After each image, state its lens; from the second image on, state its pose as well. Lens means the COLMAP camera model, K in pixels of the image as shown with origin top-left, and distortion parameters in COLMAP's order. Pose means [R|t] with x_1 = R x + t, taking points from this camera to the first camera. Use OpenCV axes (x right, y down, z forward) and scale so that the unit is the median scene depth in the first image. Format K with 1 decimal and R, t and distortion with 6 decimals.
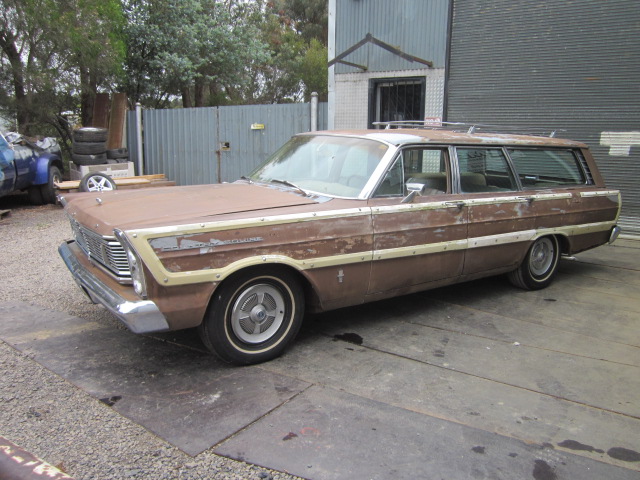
lens RADIAL K [[527.7, 0, 324.1], [0, 527.7, 240.6], [0, 0, 1]] dist [-0.053227, 0.027104]
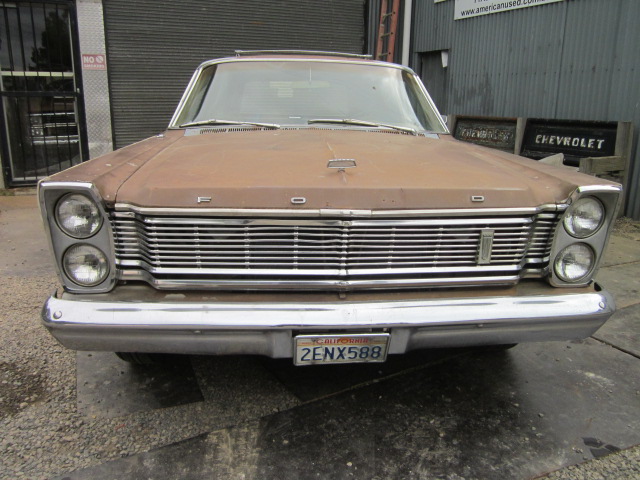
lens RADIAL K [[527.7, 0, 320.3], [0, 527.7, 241.9], [0, 0, 1]] dist [-0.053227, 0.027104]
pose [[0.514517, -0.230827, 0.825828, -0.359252], [0.162380, 0.971889, 0.170485, -0.037926], [-0.841965, 0.046380, 0.537535, 0.313930]]
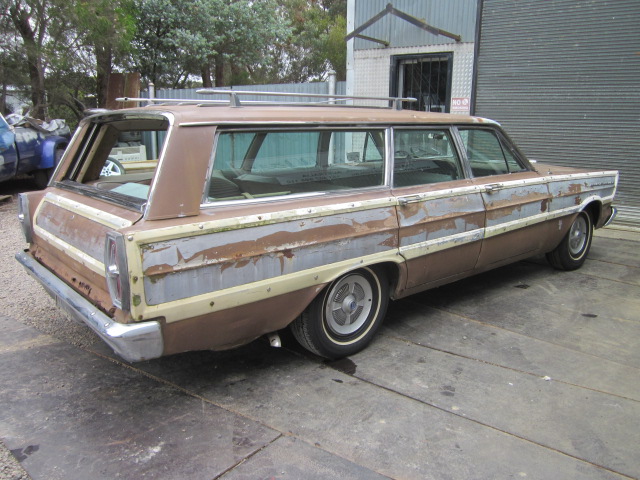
lens RADIAL K [[527.7, 0, 327.0], [0, 527.7, 240.8], [0, 0, 1]] dist [-0.053227, 0.027104]
pose [[0.998511, 0.013857, -0.052763, 0.030572], [-0.012120, 0.999378, 0.033104, -0.016131], [0.053189, -0.032415, 0.998058, 0.082918]]
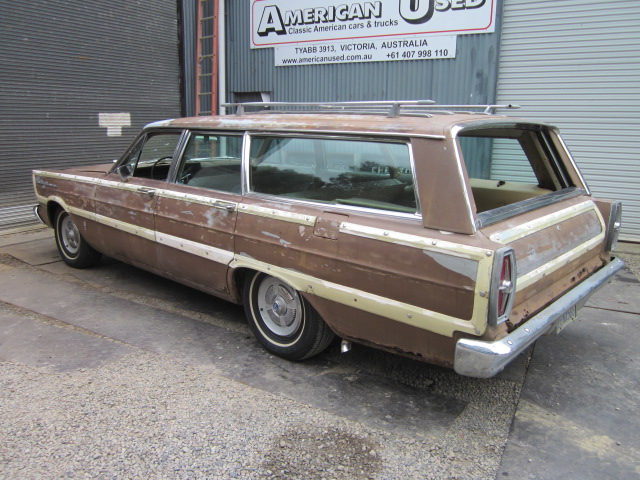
lens RADIAL K [[527.7, 0, 322.5], [0, 527.7, 242.0], [0, 0, 1]] dist [-0.053227, 0.027104]
pose [[-0.051049, -0.227940, 0.972336, -0.486933], [0.181049, 0.955361, 0.233466, -0.118051], [-0.982148, 0.187958, -0.007502, 0.579211]]
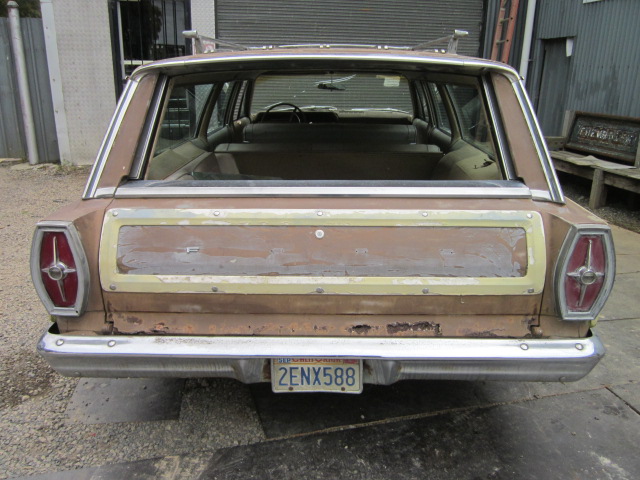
lens RADIAL K [[527.7, 0, 322.9], [0, 527.7, 238.8], [0, 0, 1]] dist [-0.053227, 0.027104]
pose [[0.715469, -0.207976, 0.666971, -0.297779], [0.125573, 0.977398, 0.170070, -0.051796], [-0.687266, -0.037926, 0.725415, 0.266782]]
